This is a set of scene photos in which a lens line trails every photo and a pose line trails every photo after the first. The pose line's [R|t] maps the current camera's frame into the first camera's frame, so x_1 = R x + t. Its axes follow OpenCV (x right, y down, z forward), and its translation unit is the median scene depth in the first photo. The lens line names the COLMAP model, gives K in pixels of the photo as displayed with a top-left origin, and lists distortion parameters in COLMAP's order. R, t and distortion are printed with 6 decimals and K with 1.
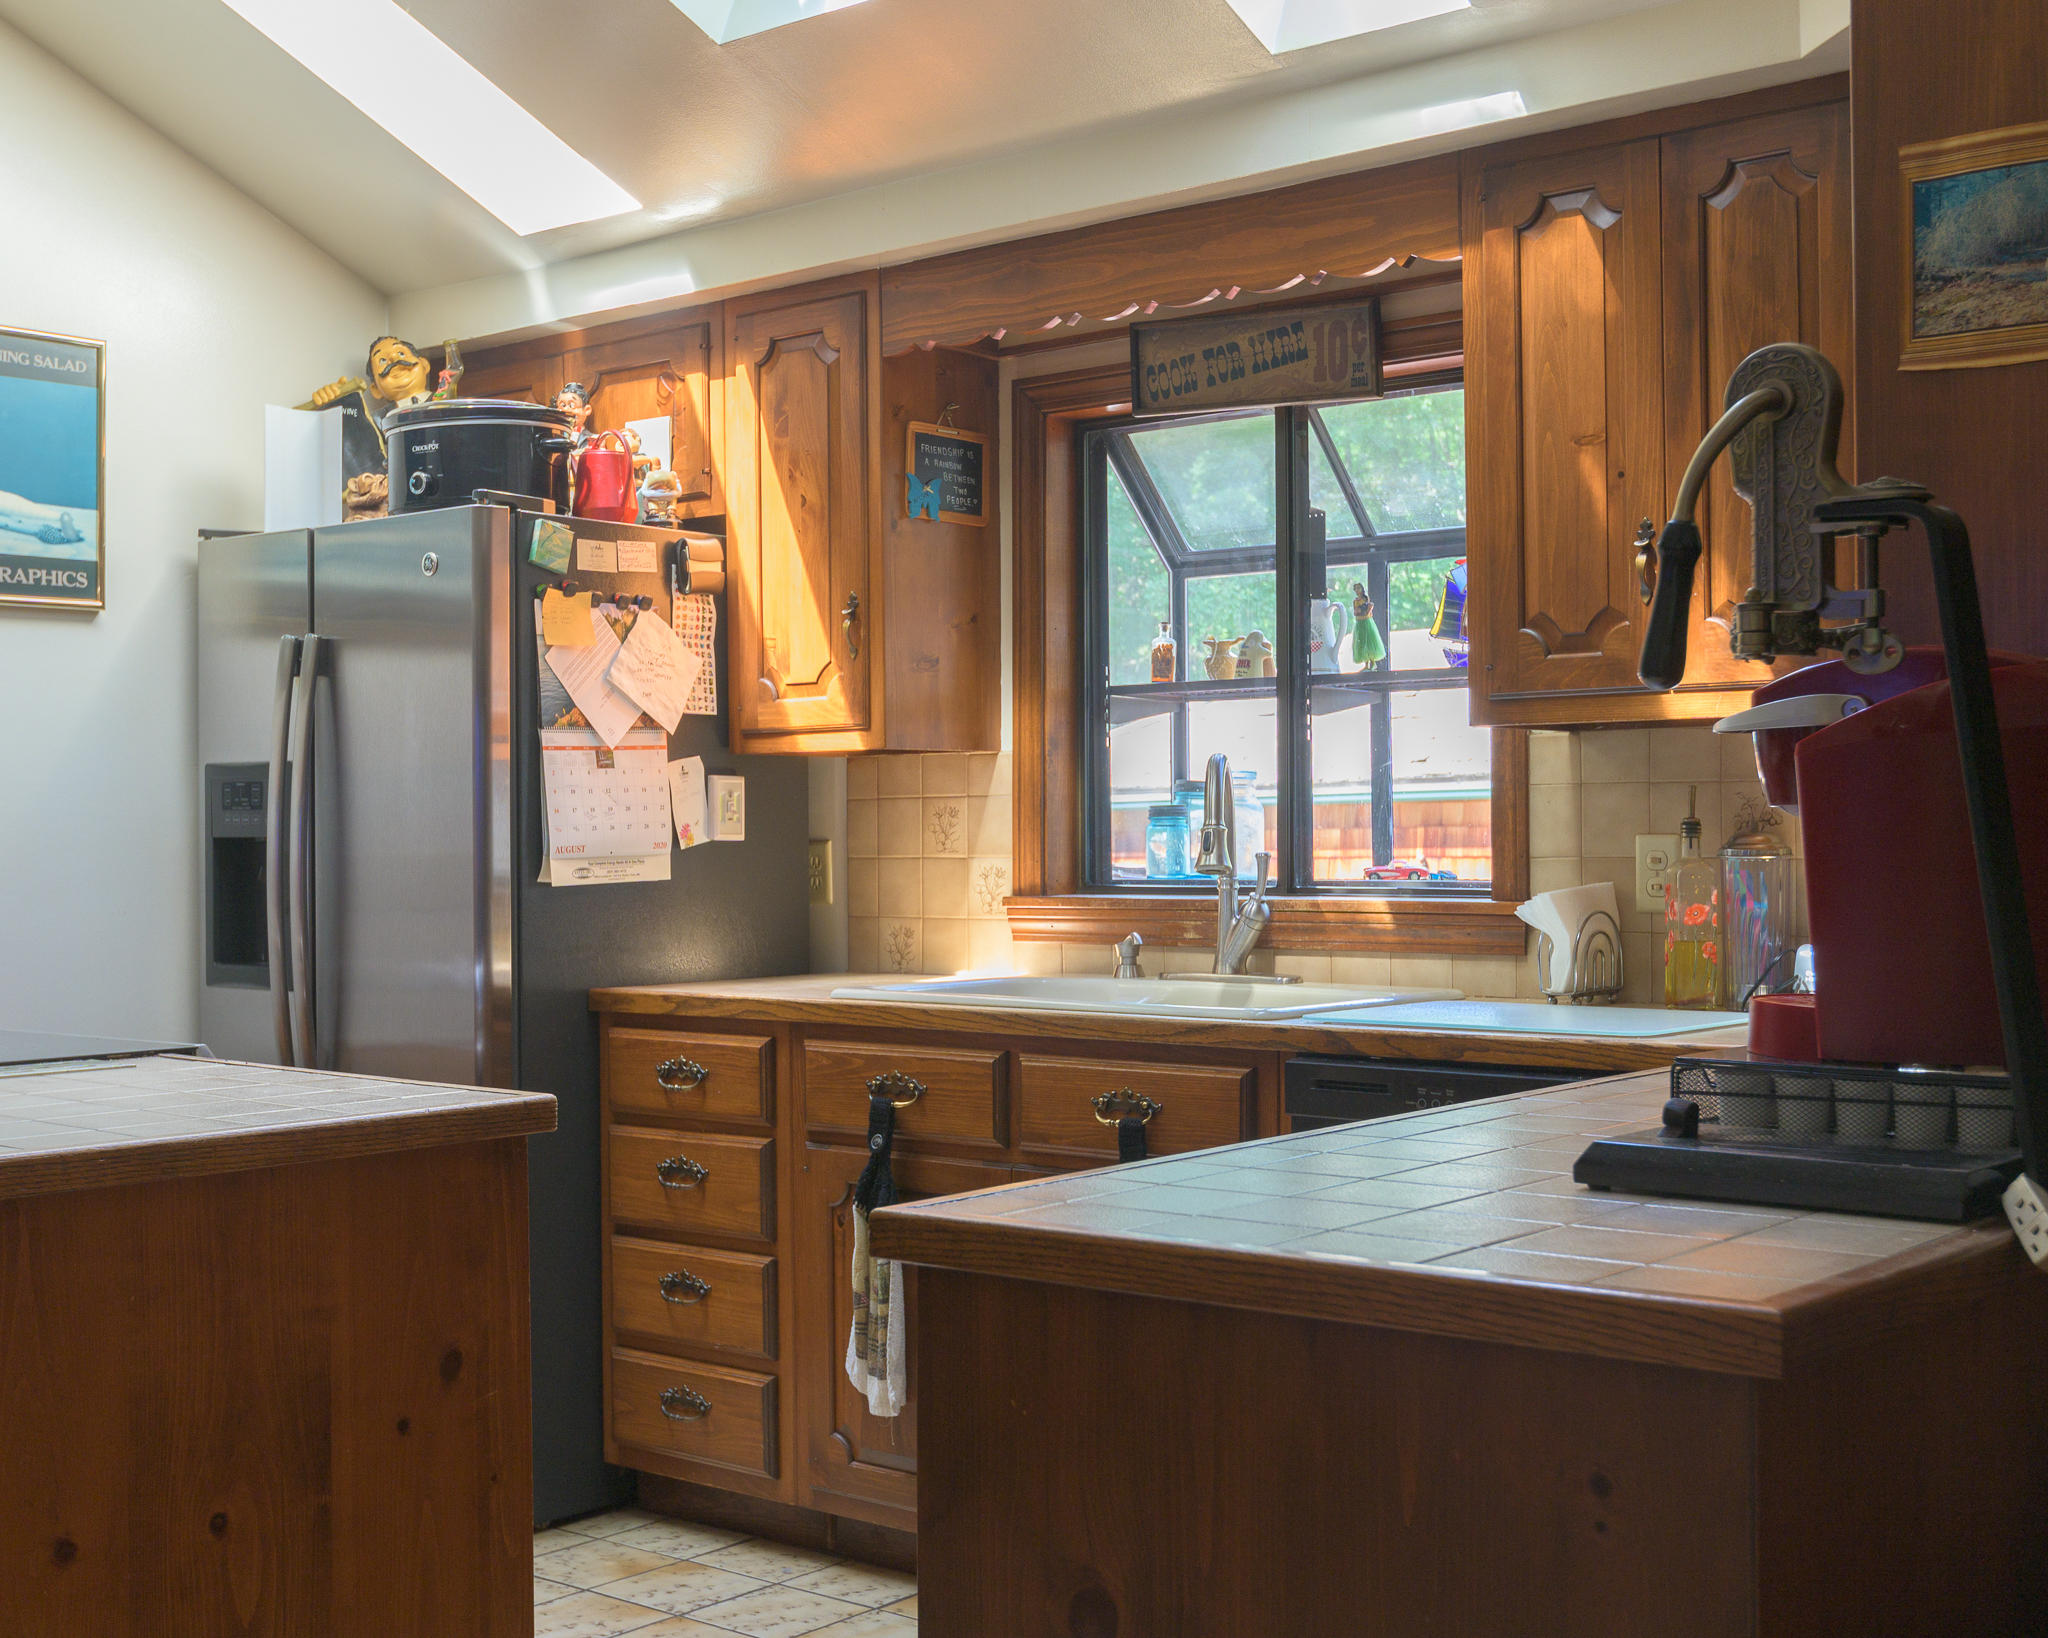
lens RADIAL K [[2589.2, 0, 886.0], [0, 2589.2, 854.4], [0, 0, 1]] dist [-0.017163, 0.009725]
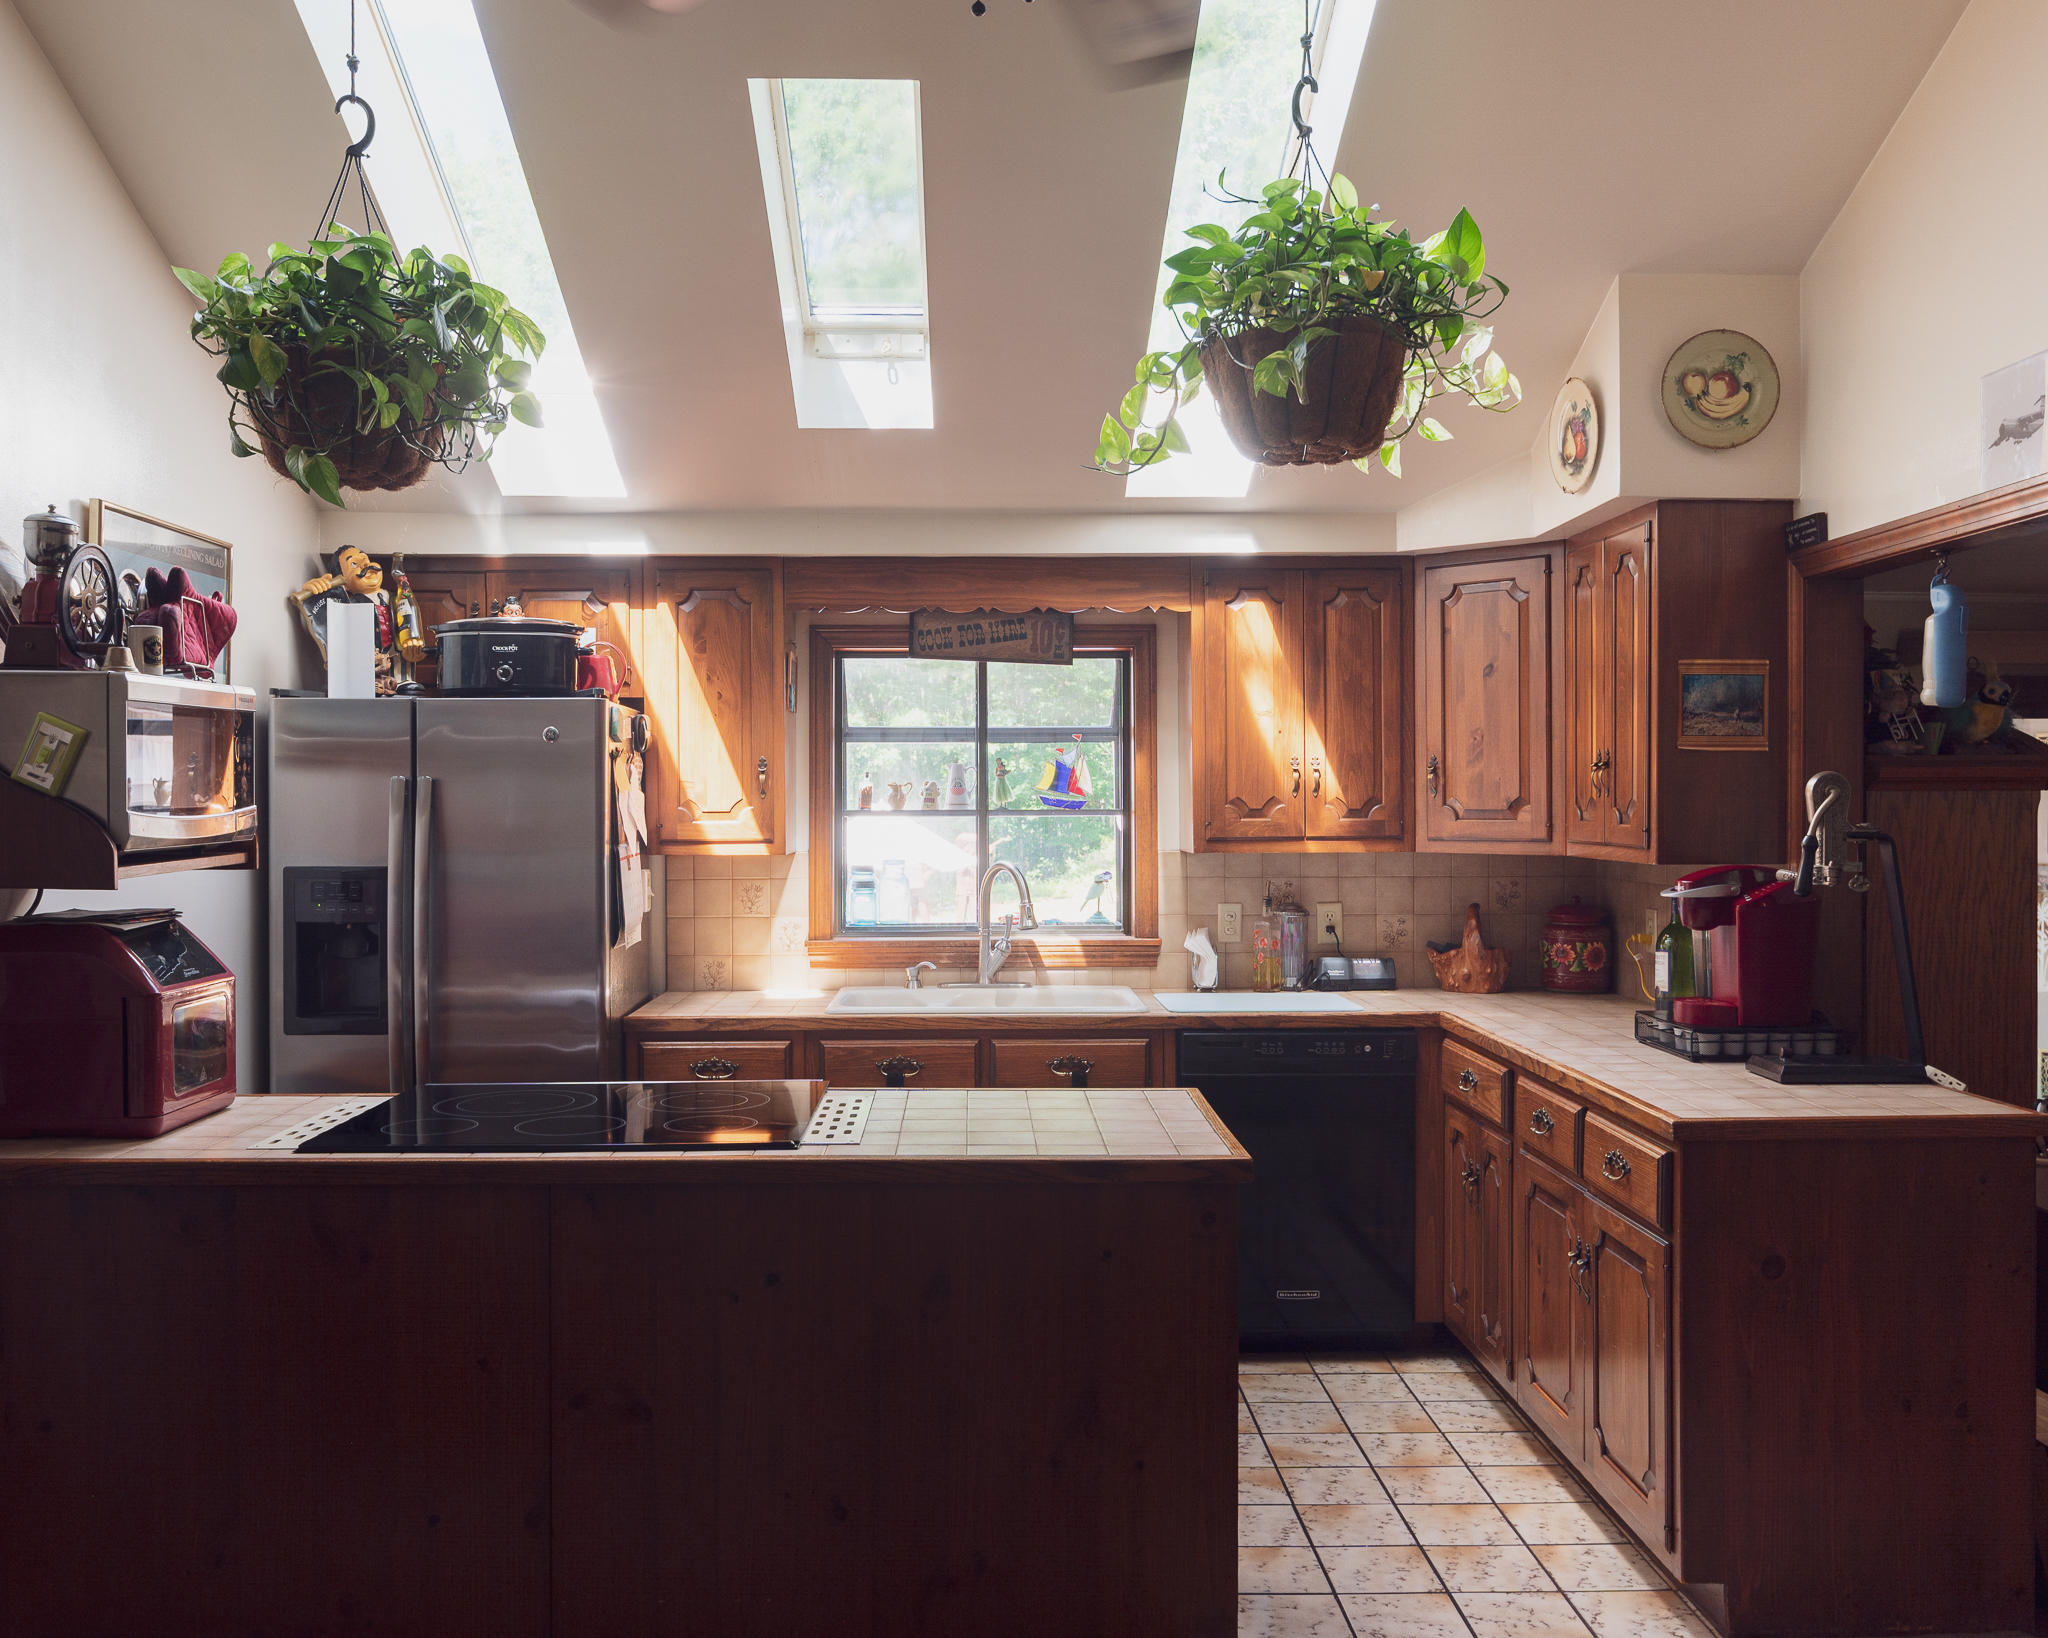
lens RADIAL K [[1843.9, 0, 1024.0], [0, 1843.9, 819.0], [0, 0, 1]] dist [0.000223, 0.000925]
pose [[0.736859, -0.000806, 0.676046, -0.675820], [0.003911, 0.999988, -0.003071, -0.059768], [-0.676035, 0.004907, 0.736853, 0.053618]]
